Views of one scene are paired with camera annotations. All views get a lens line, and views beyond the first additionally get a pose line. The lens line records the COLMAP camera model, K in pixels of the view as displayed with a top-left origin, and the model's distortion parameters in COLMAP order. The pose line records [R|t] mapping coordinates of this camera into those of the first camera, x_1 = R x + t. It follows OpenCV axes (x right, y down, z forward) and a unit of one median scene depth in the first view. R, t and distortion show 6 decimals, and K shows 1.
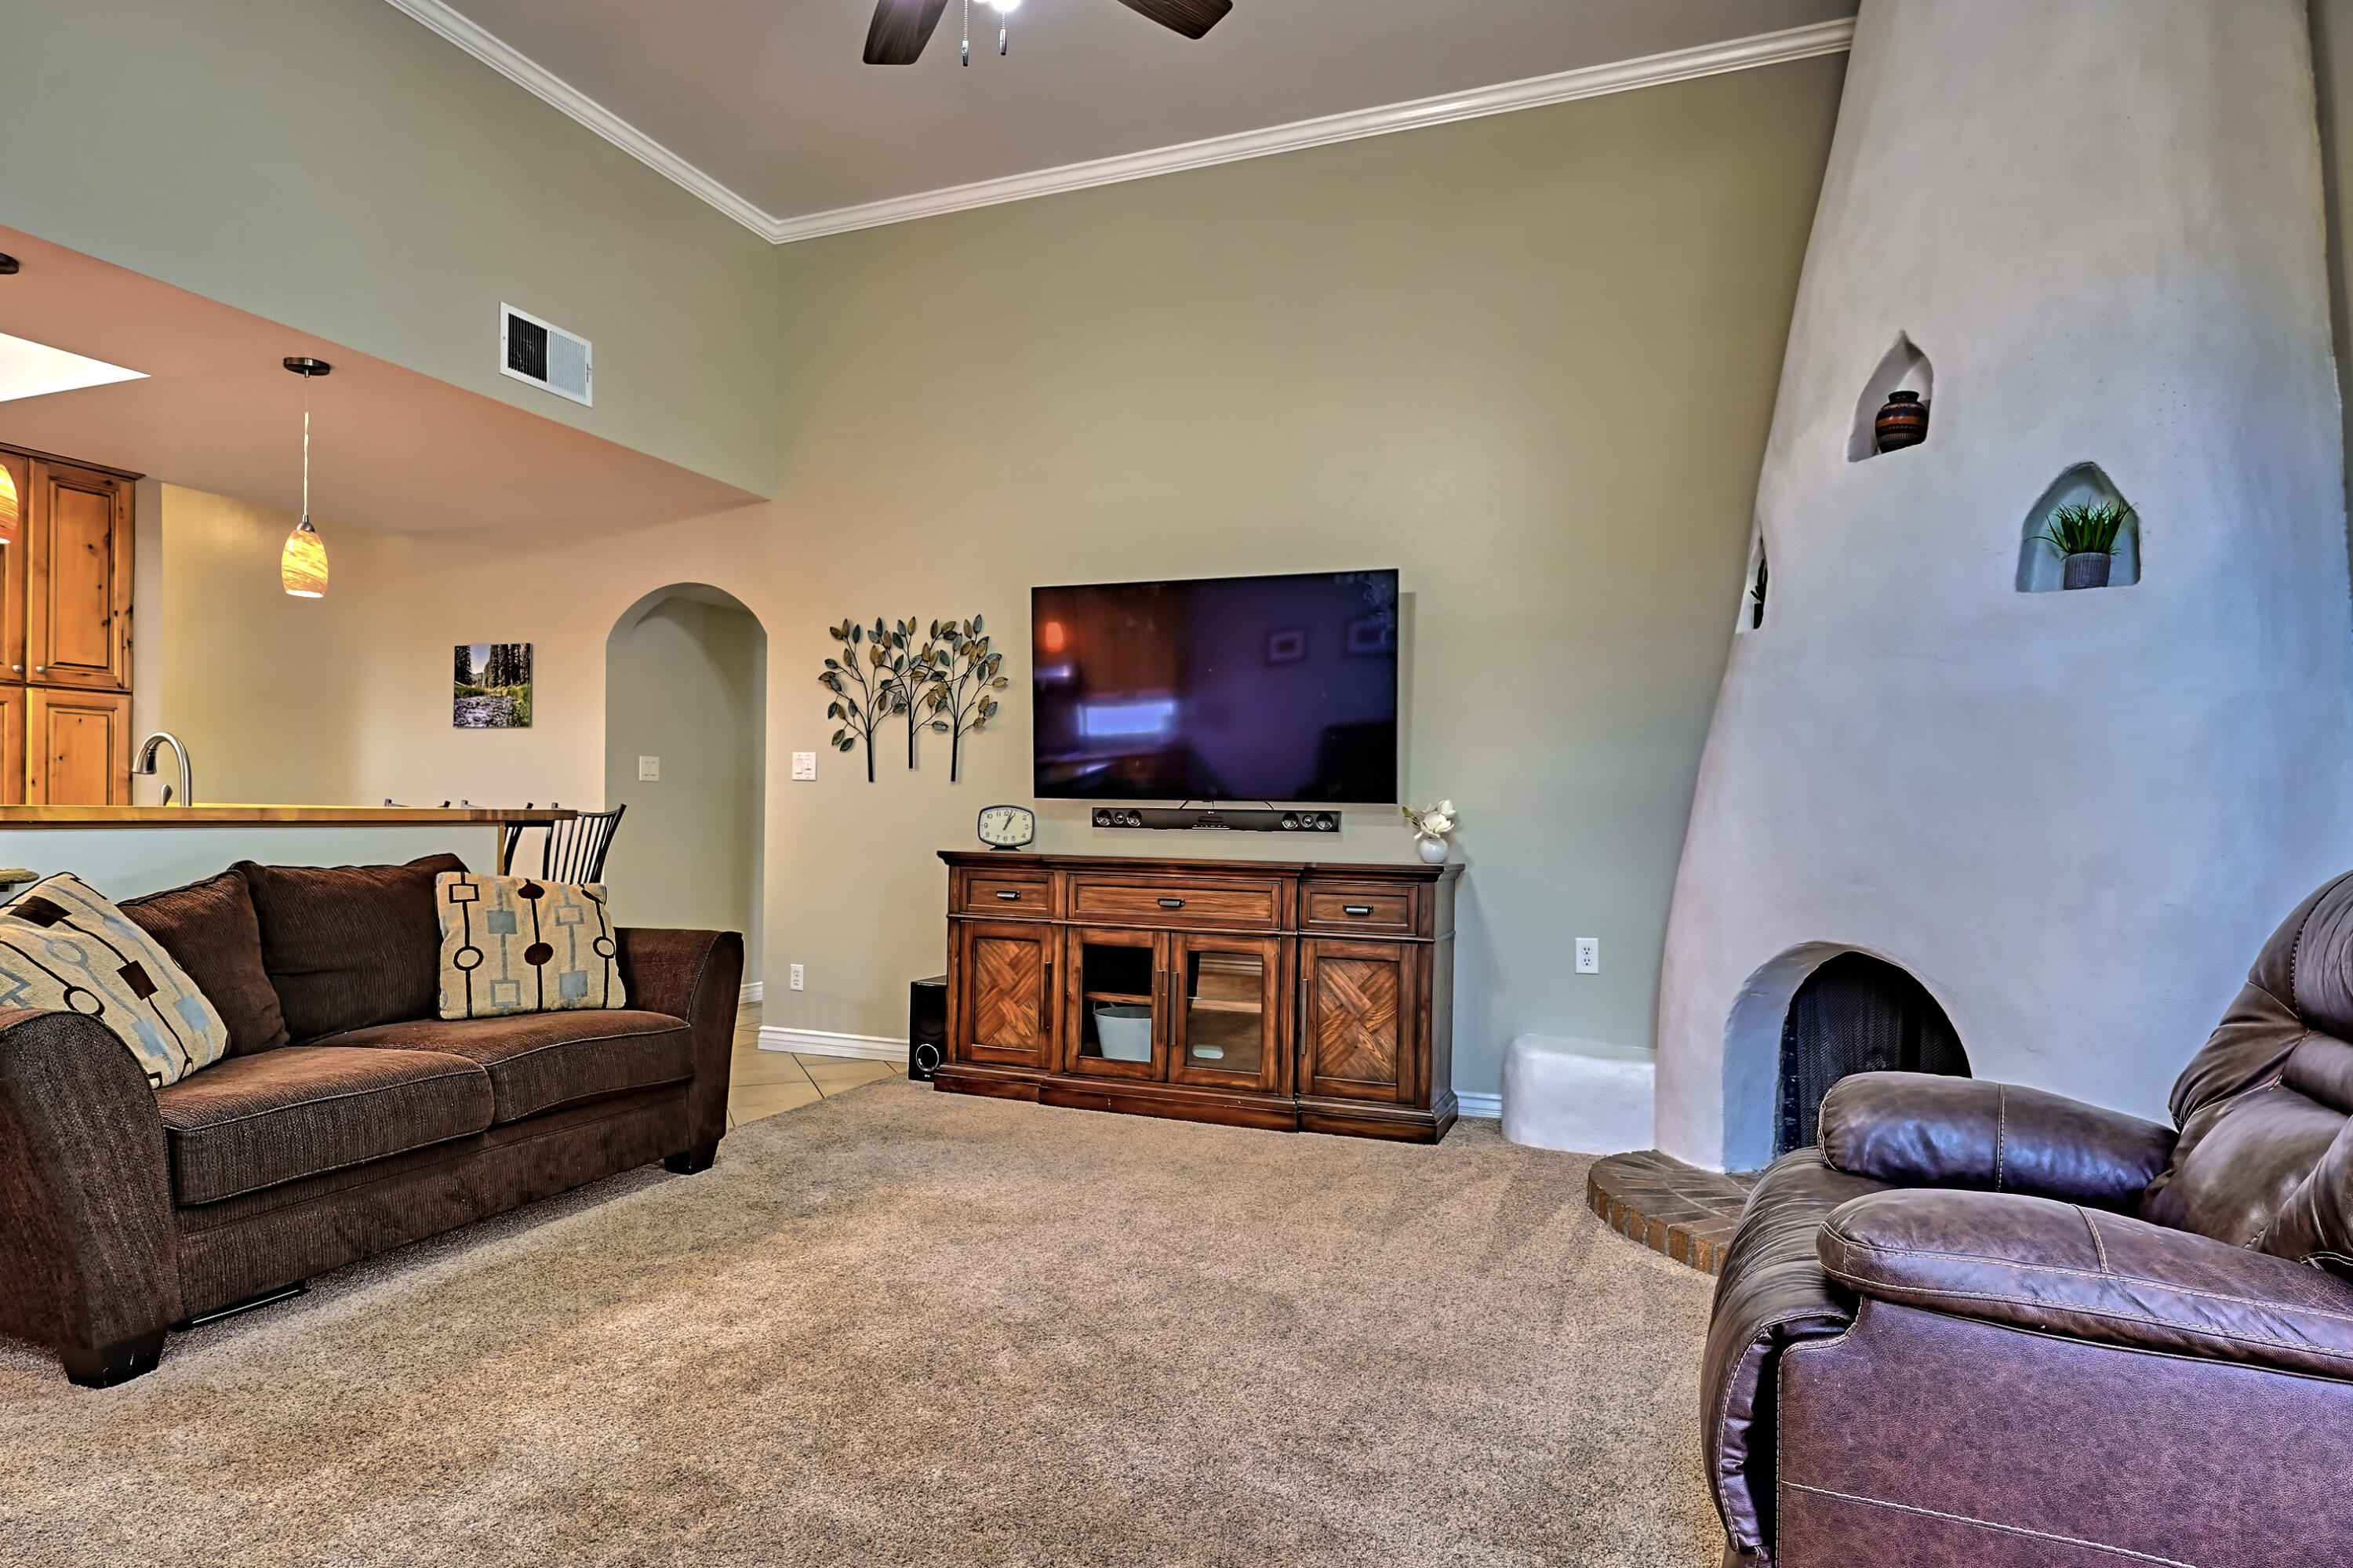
lens RADIAL K [[1288.6, 0, 1179.8], [0, 1288.6, 826.4], [0, 0, 1]] dist [-0.011128, 0.008751]
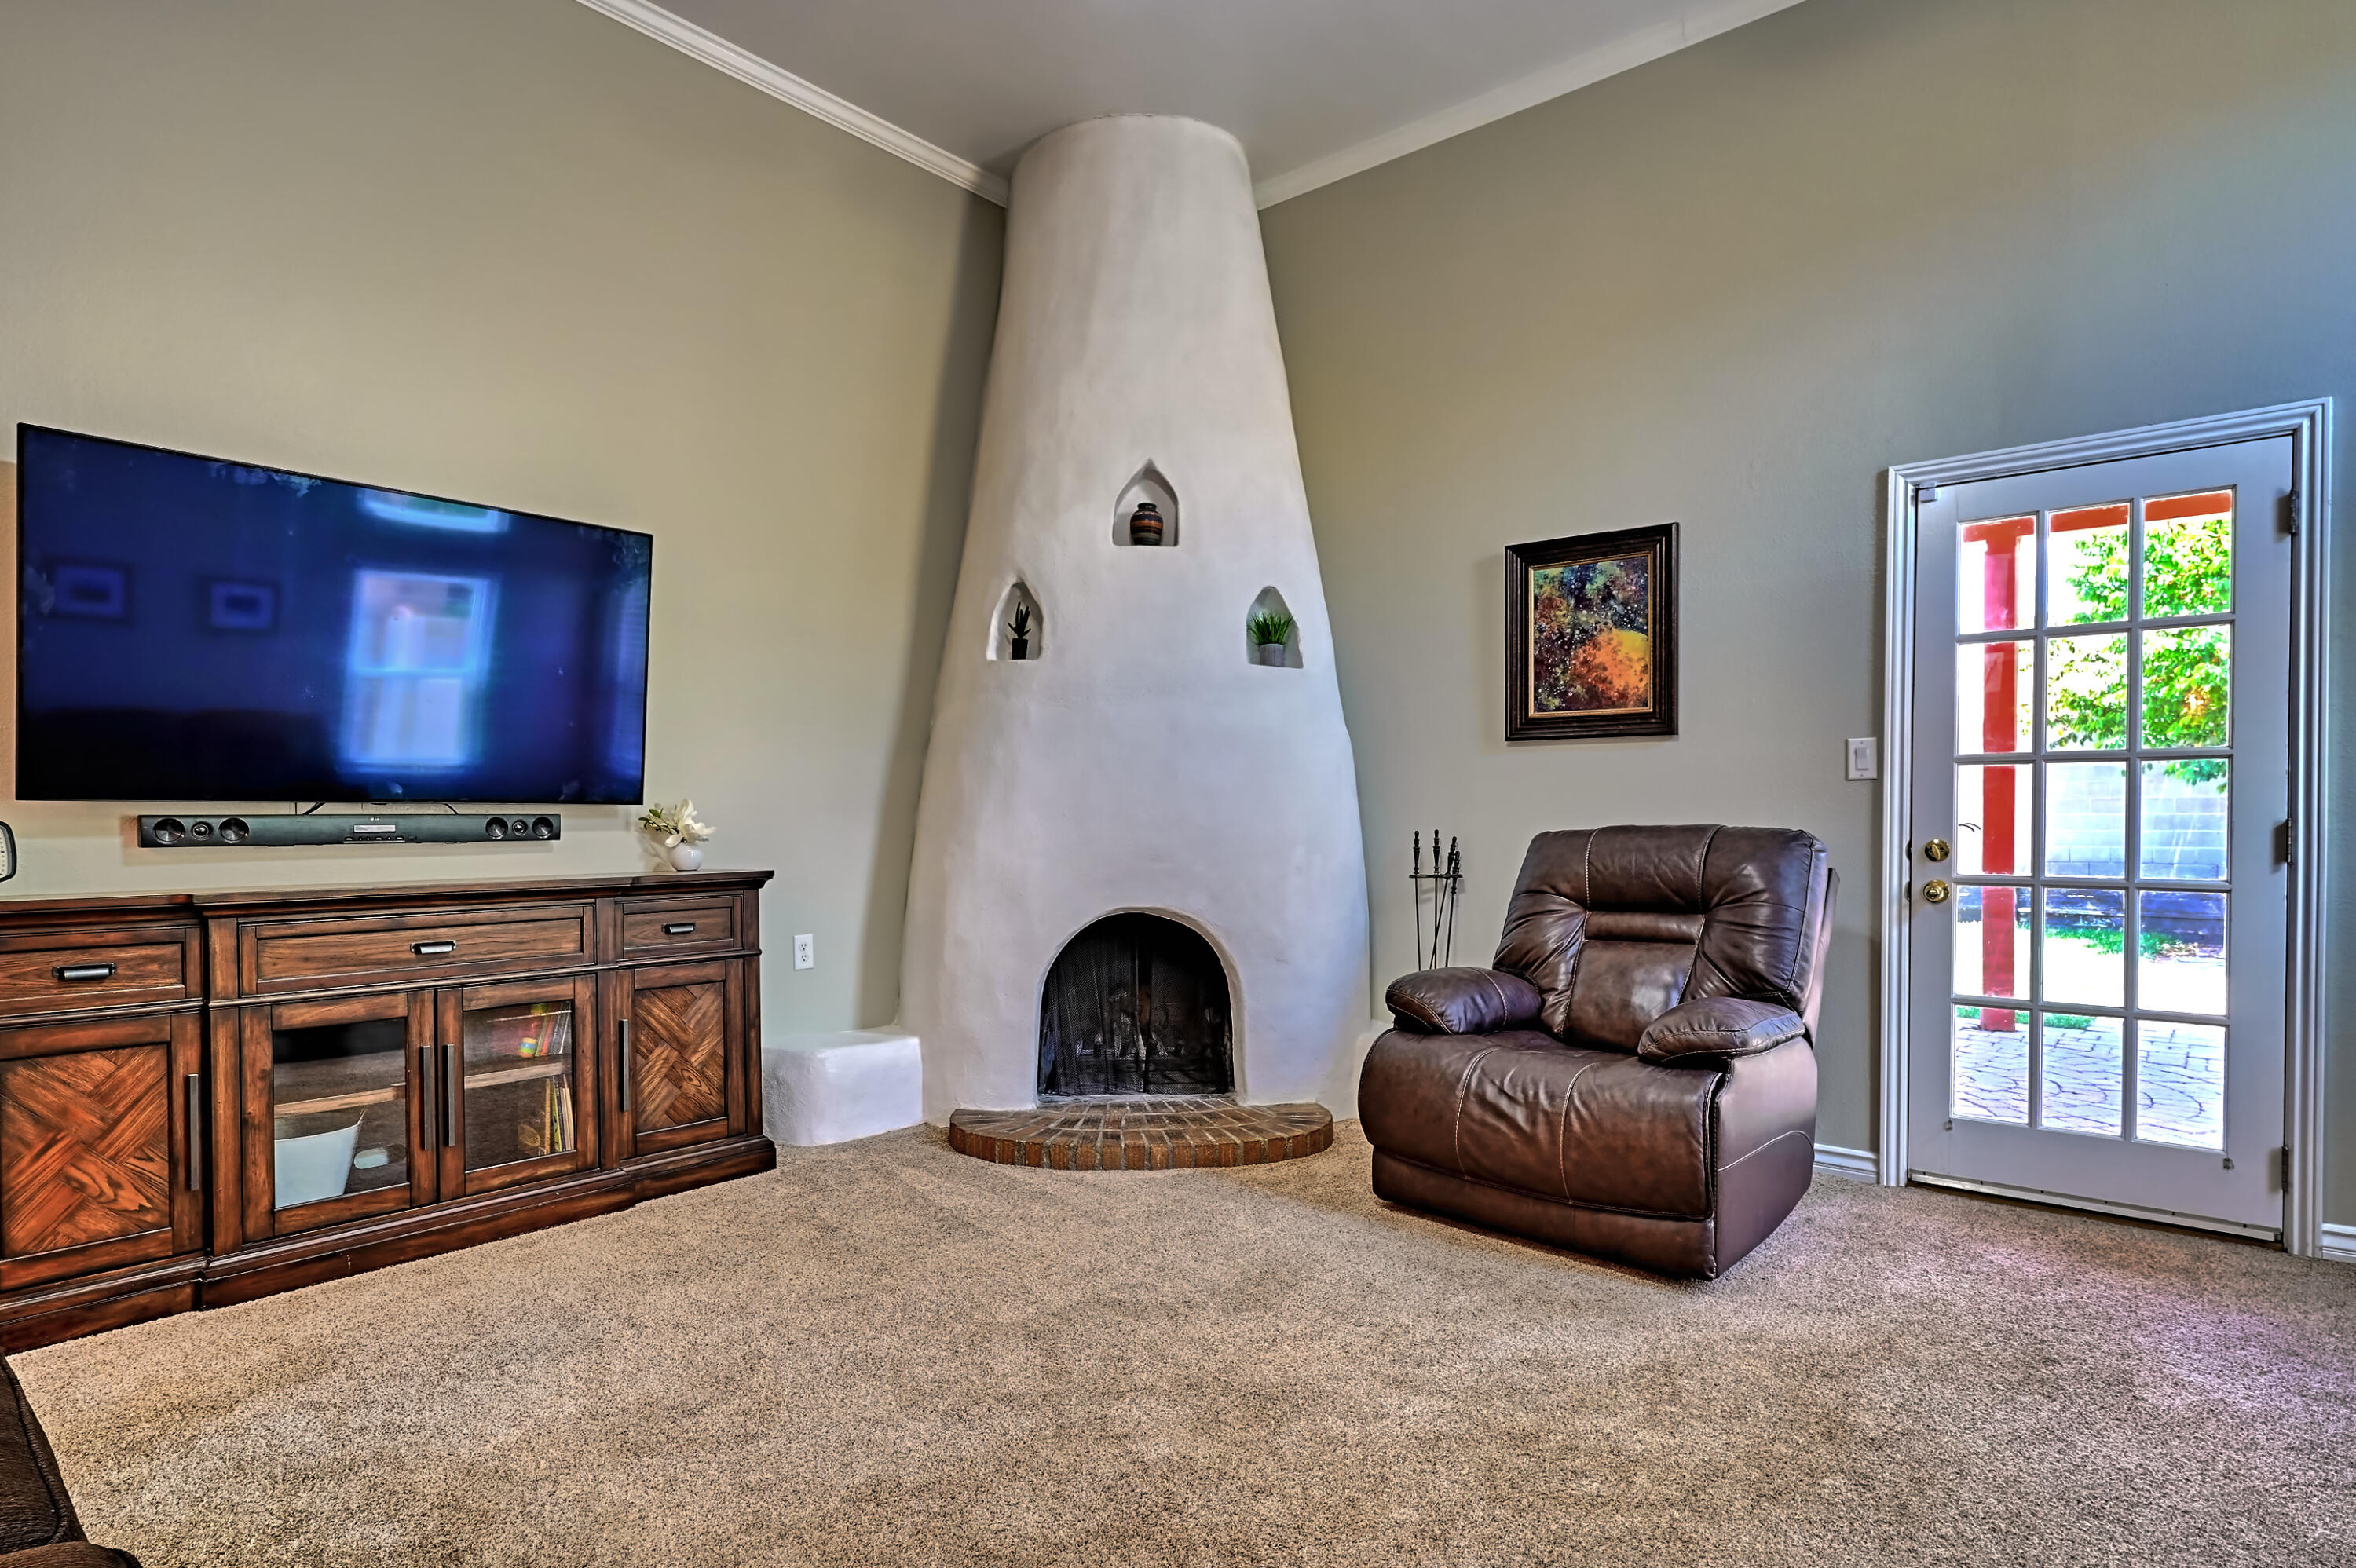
lens RADIAL K [[1249.7, 0, 1152.1], [0, 1249.7, 830.2], [0, 0, 1]] dist [0.000824, 0.000546]
pose [[0.342377, -0.027983, 0.939146, -0.527589], [0.018457, 0.999564, 0.023054, -0.014368], [-0.939381, 0.009440, 0.342744, 0.404317]]
